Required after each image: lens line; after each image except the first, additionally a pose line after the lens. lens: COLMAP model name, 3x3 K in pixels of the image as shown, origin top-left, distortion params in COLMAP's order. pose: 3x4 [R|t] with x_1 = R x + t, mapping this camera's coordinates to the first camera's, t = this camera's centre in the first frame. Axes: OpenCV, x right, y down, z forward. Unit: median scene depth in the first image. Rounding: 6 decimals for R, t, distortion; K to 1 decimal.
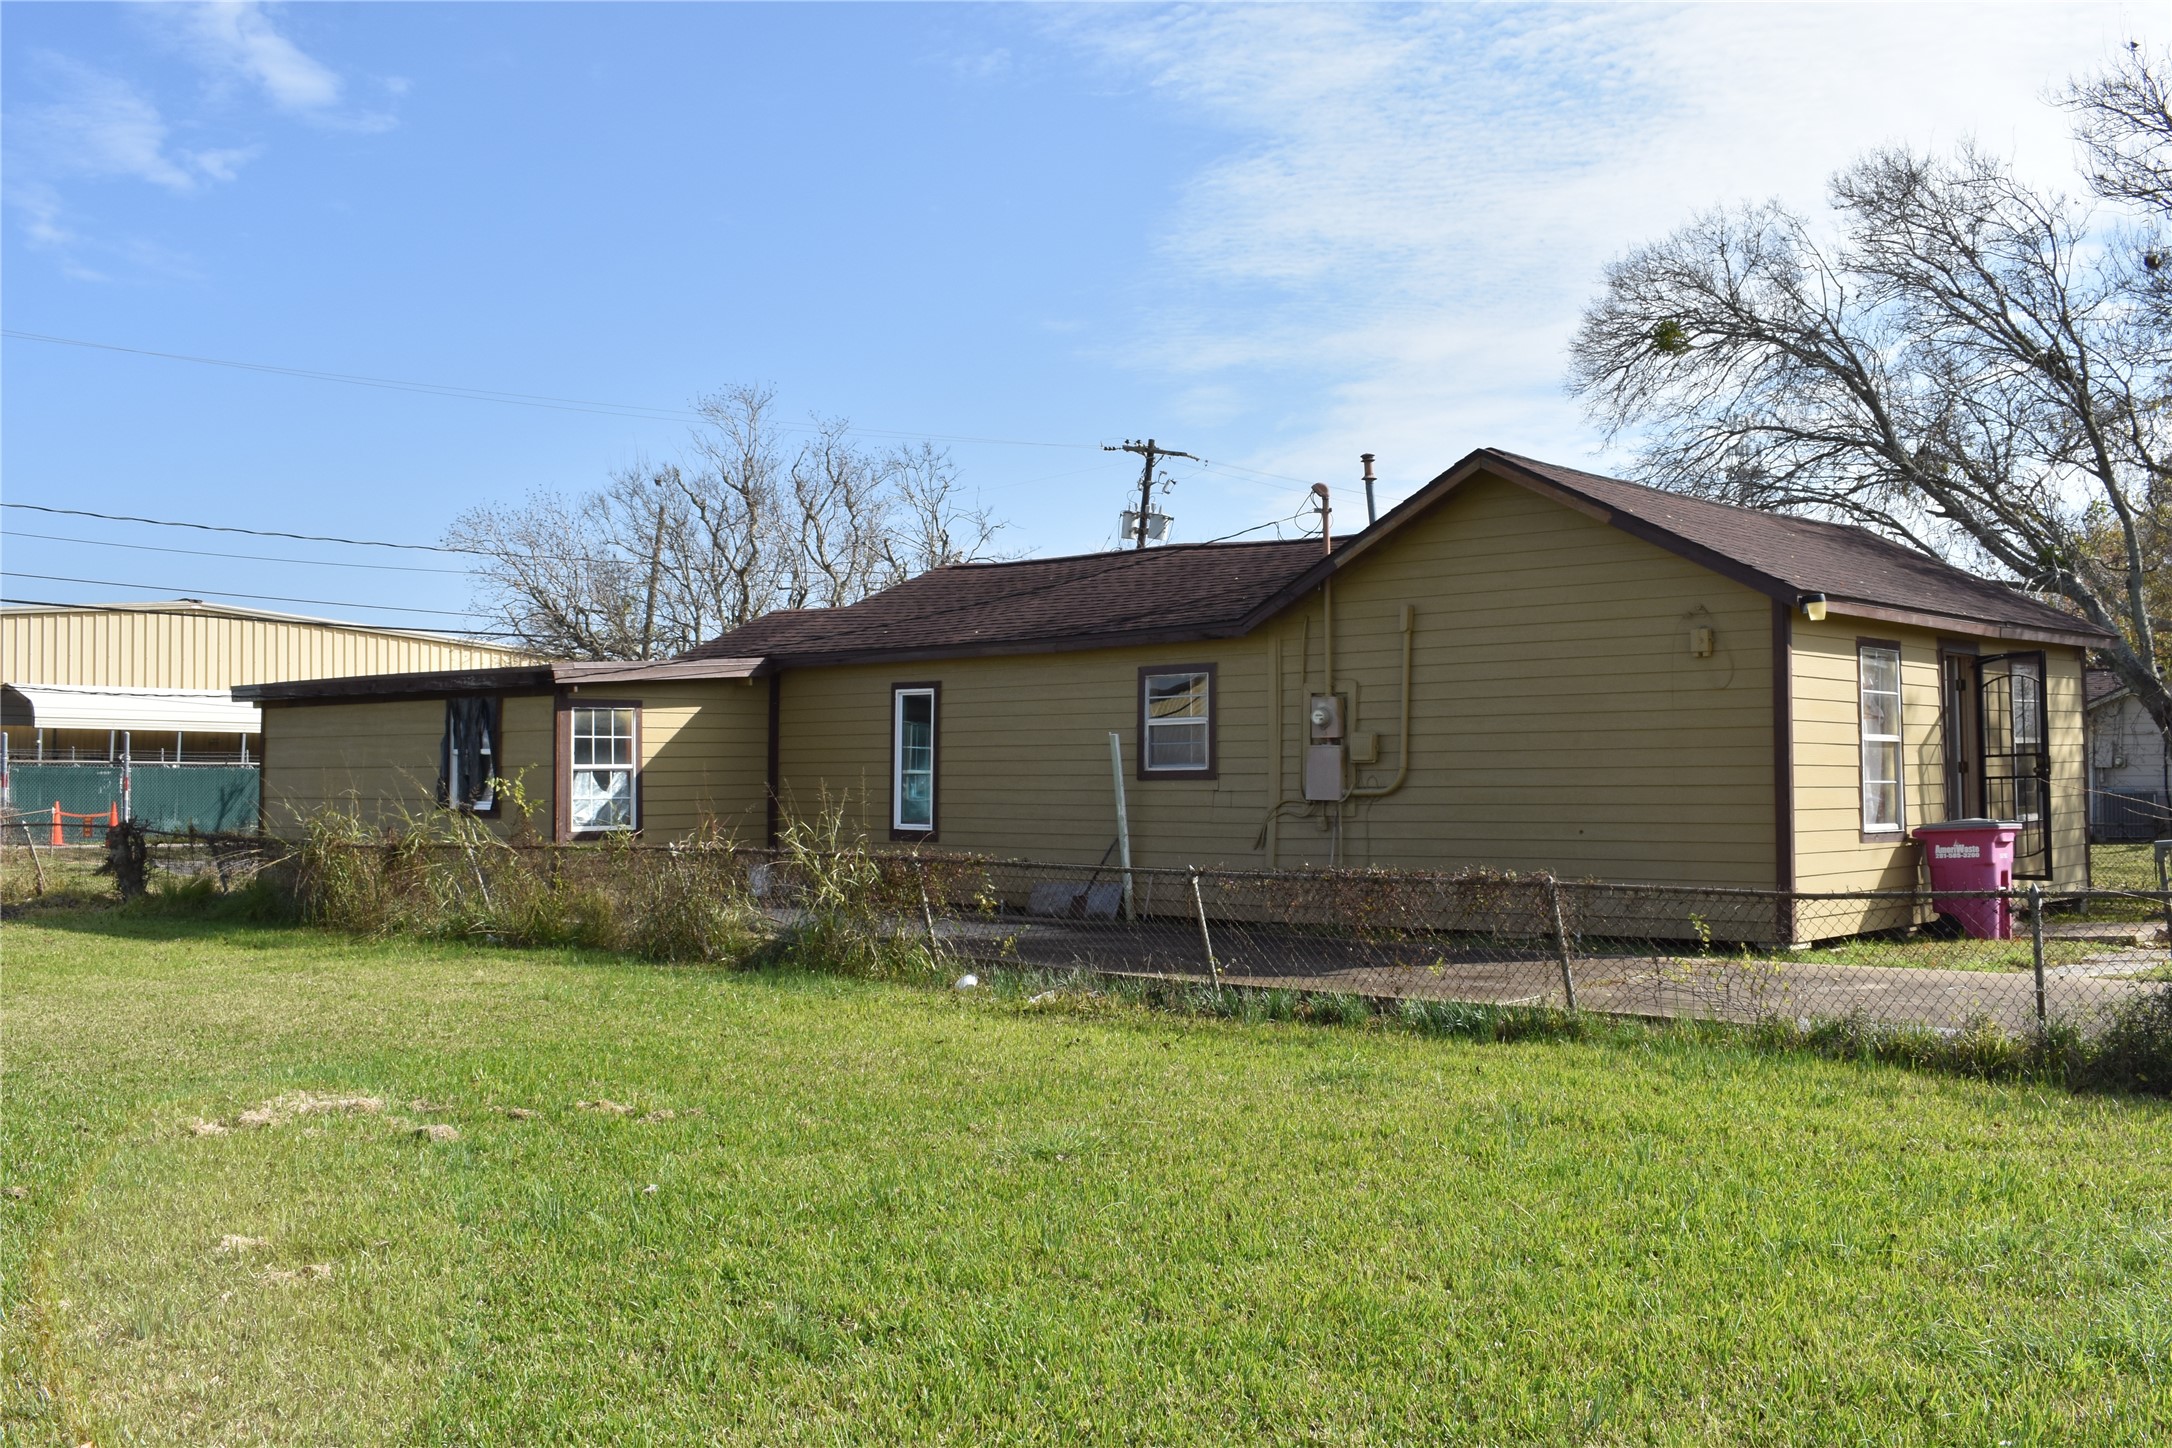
lens RADIAL K [[2097.8, 0, 1055.4], [0, 2097.8, 731.2], [0, 0, 1]] dist [-0.077383, 0.000000]
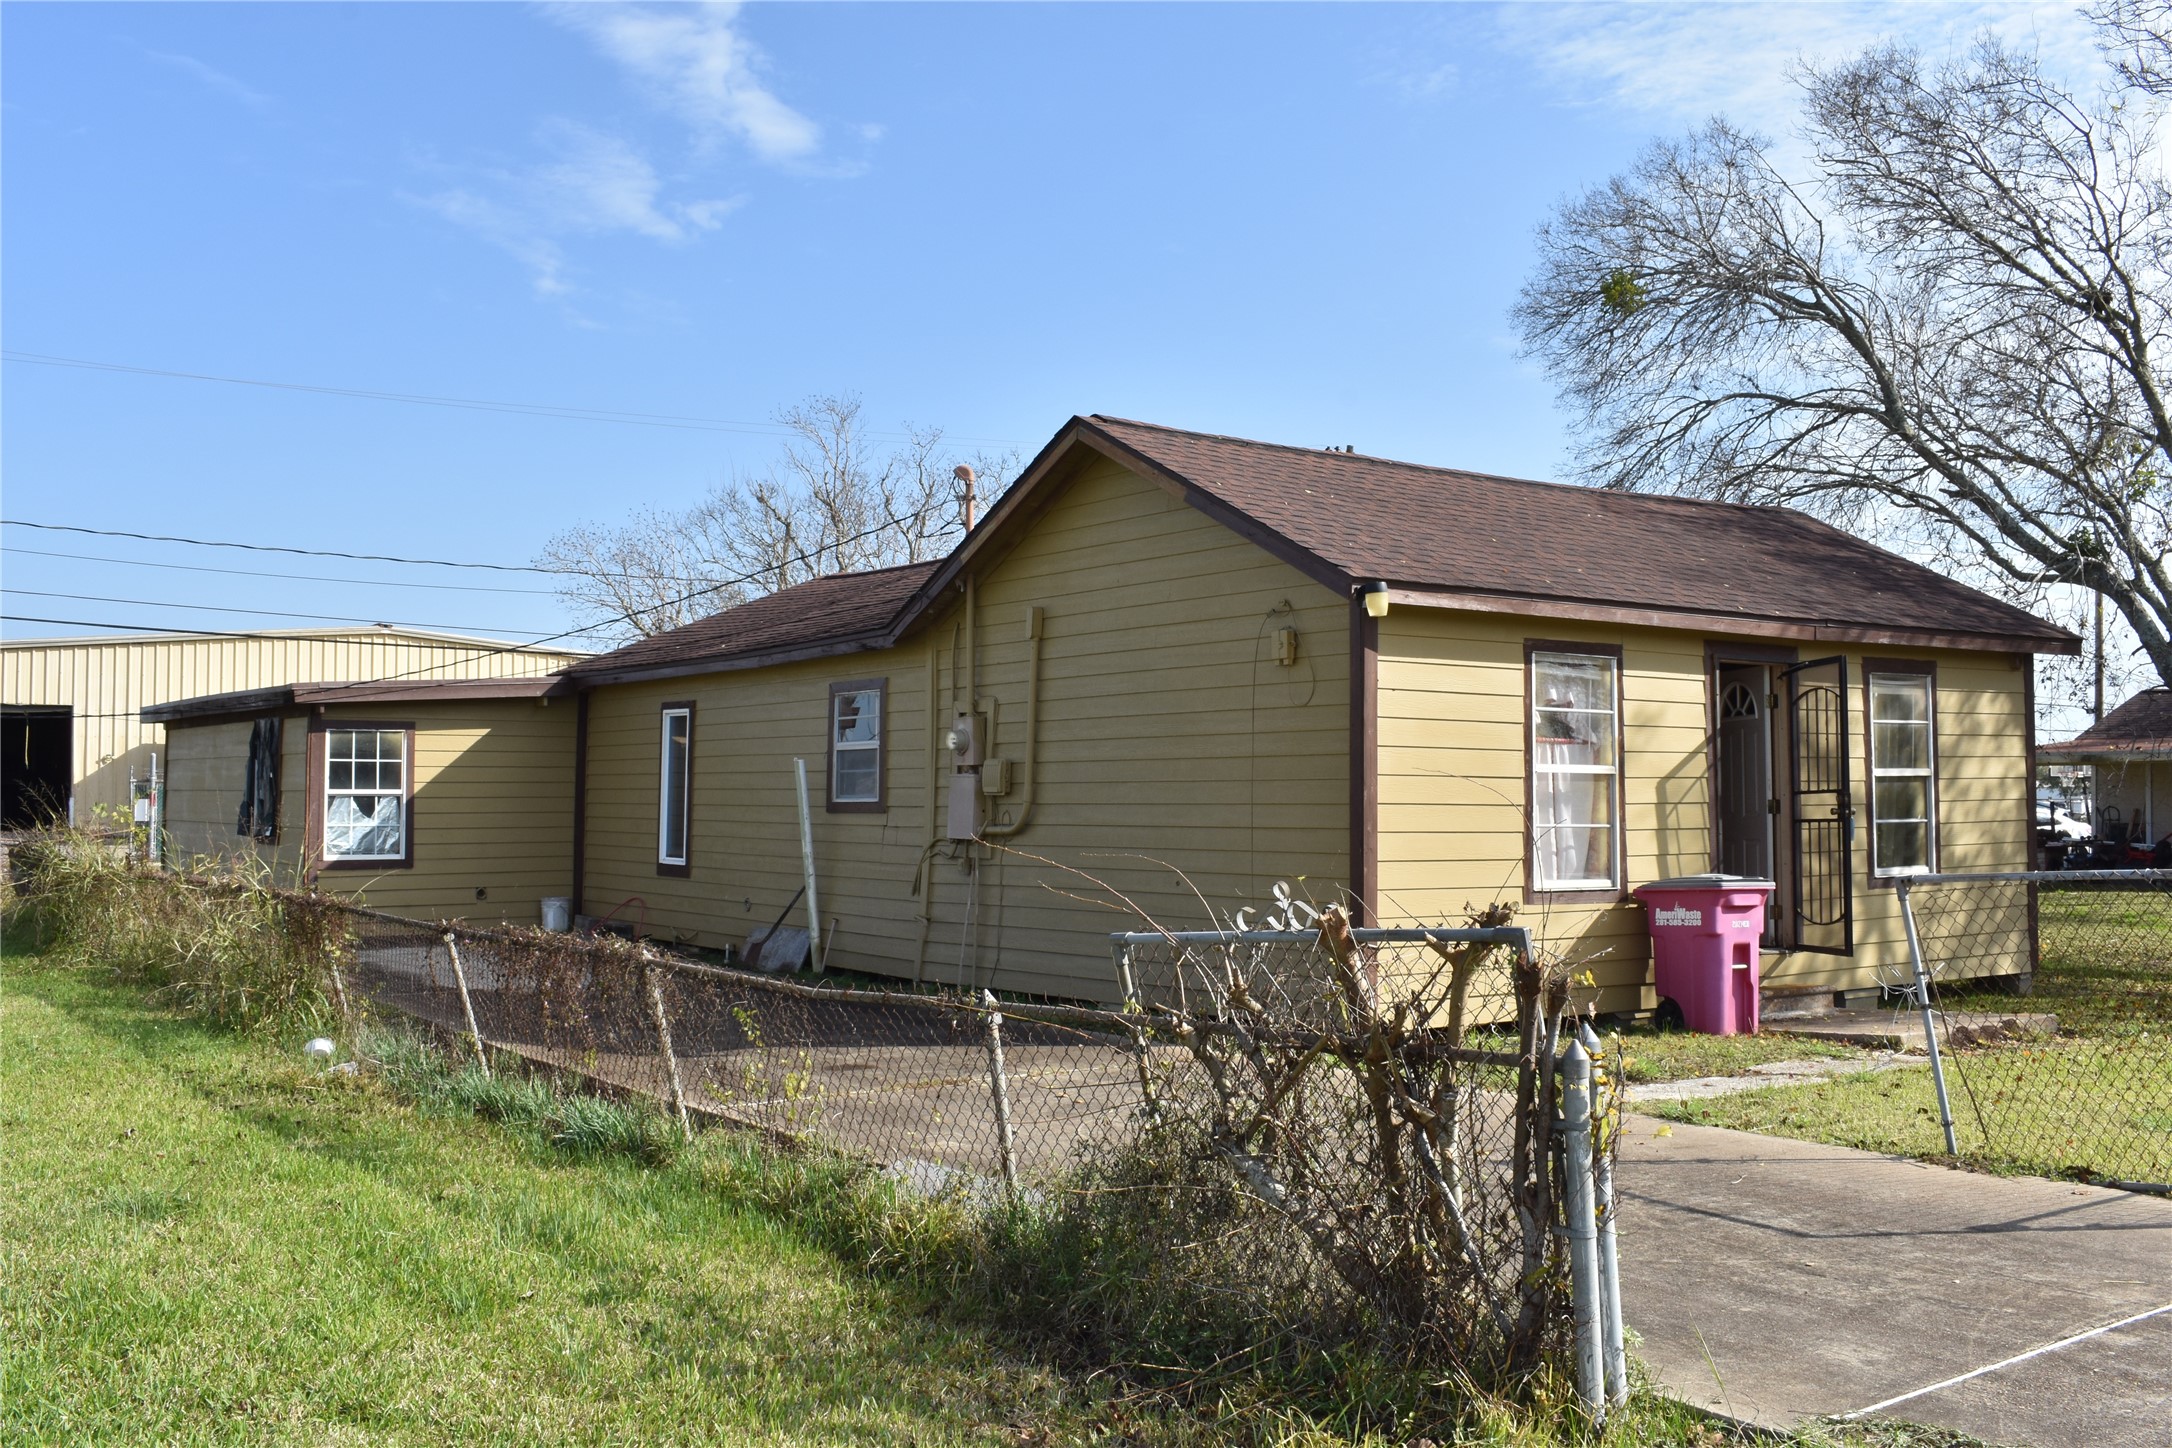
lens RADIAL K [[2097.8, 0, 1083.4], [0, 2097.8, 717.6], [0, 0, 1]] dist [-0.077383, 0.000000]
pose [[0.977935, -0.000221, -0.208908, 0.298814], [-0.003534, 0.999839, -0.017601, -0.001183], [0.208878, 0.017951, 0.977777, 0.152470]]
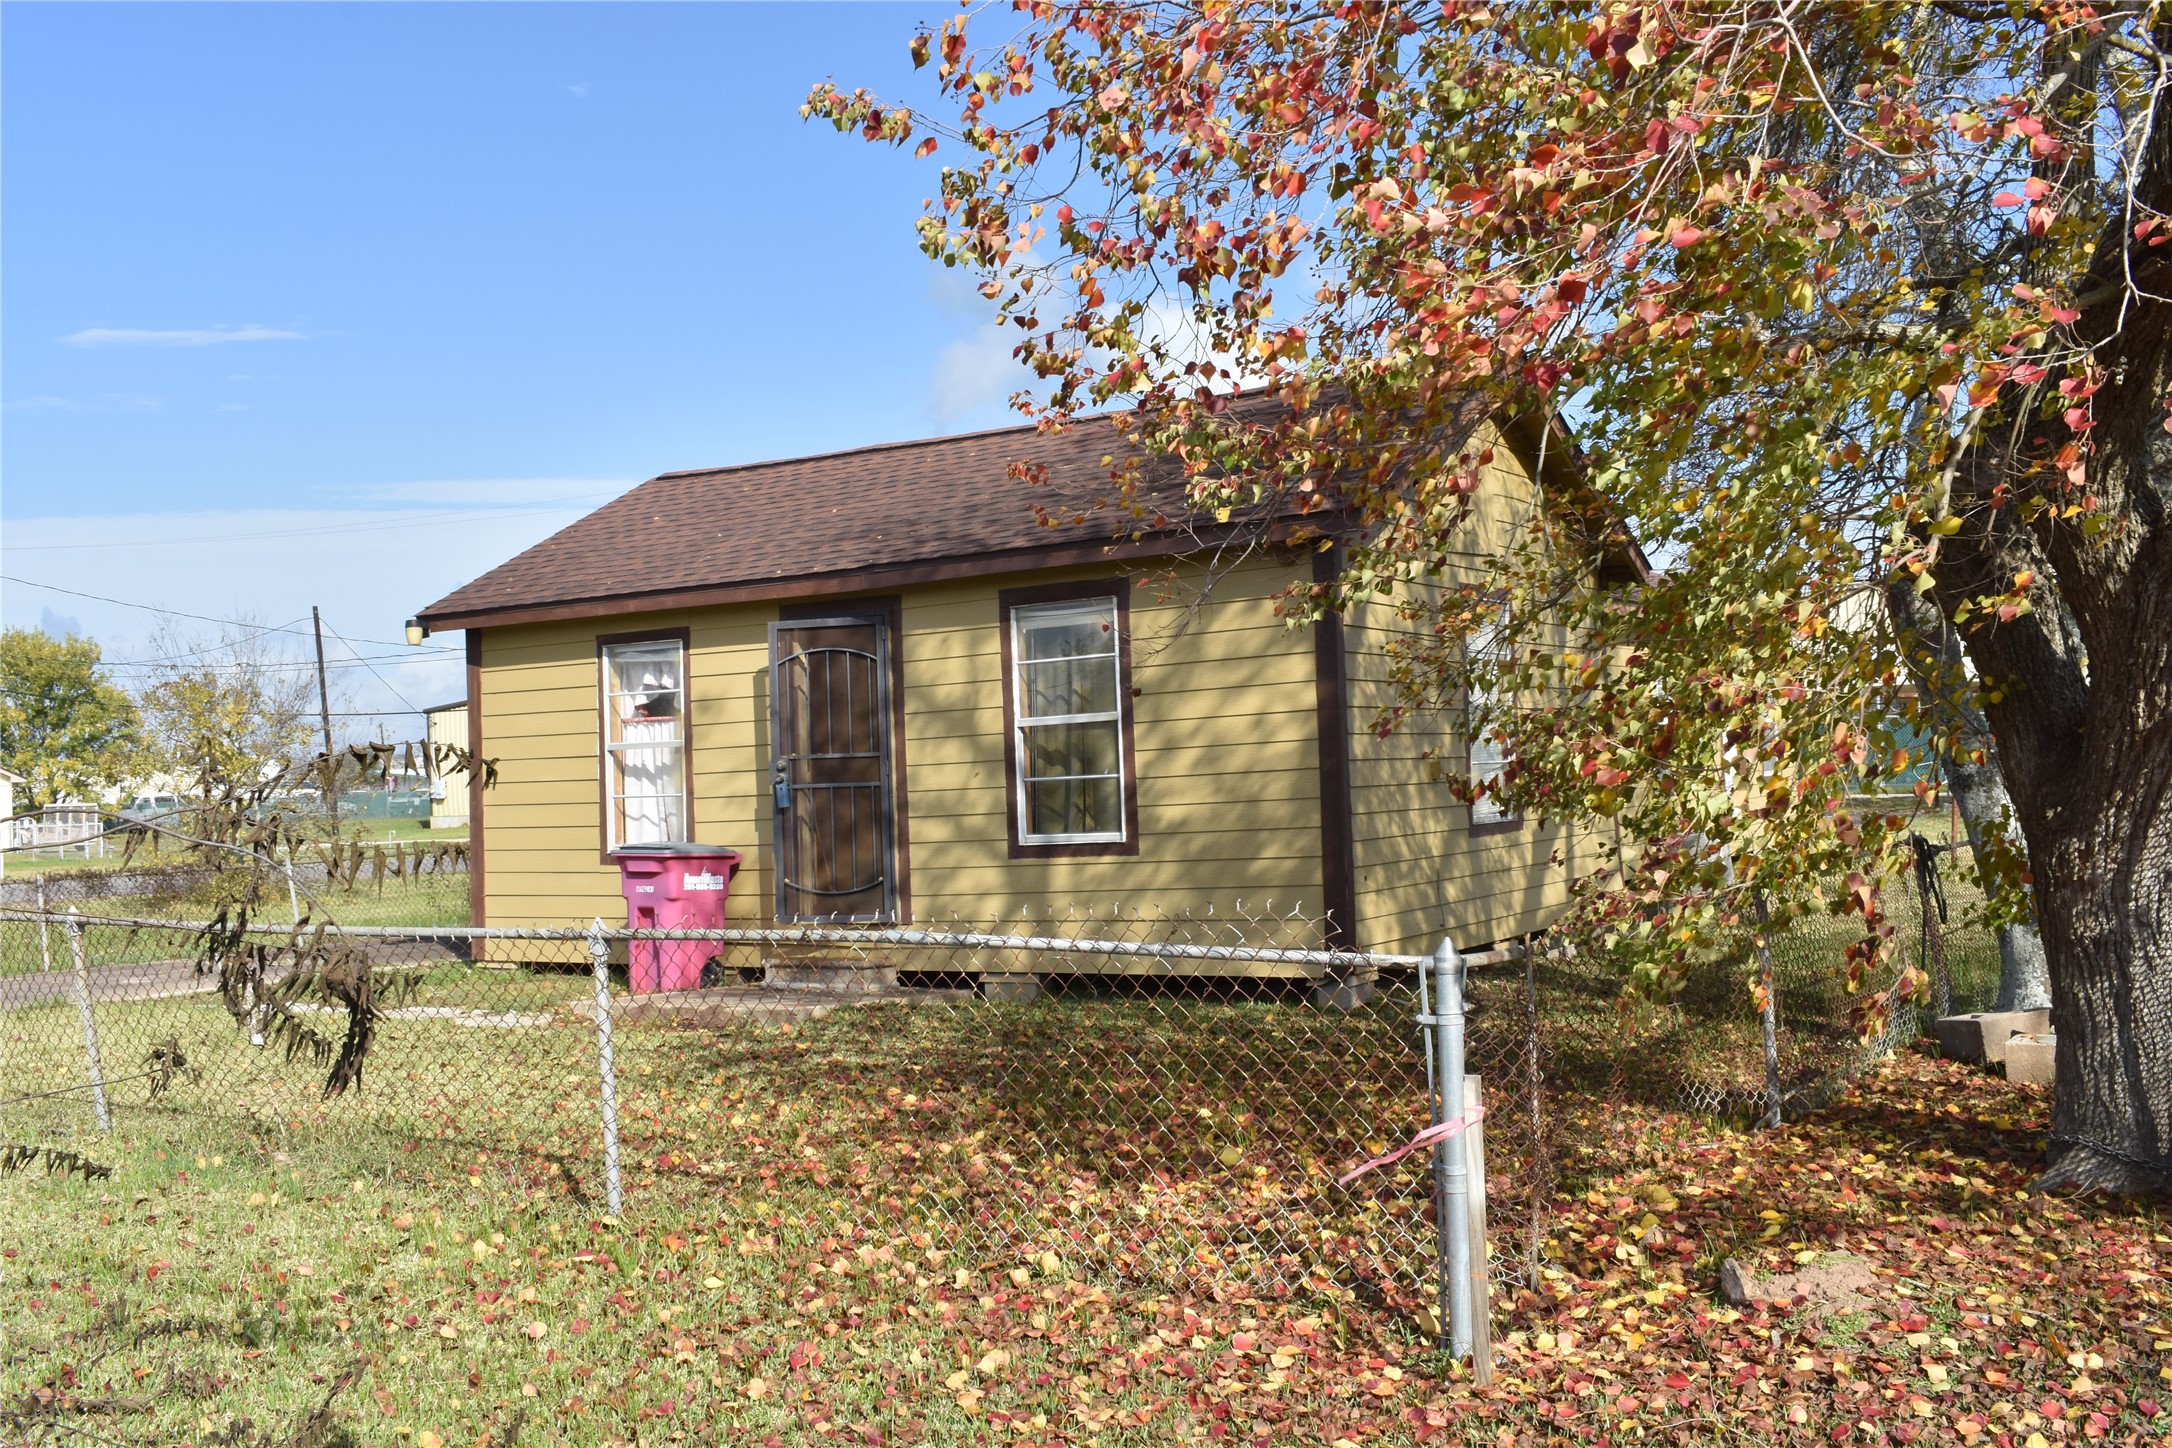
lens RADIAL K [[2097.8, 0, 1079.4], [0, 2097.8, 727.2], [0, 0, 1]] dist [-0.077383, 0.000000]
pose [[0.188830, -0.026395, -0.981655, 1.009391], [0.057521, 0.998220, -0.015775, 0.015898], [0.980324, -0.053487, 0.190012, 0.791220]]
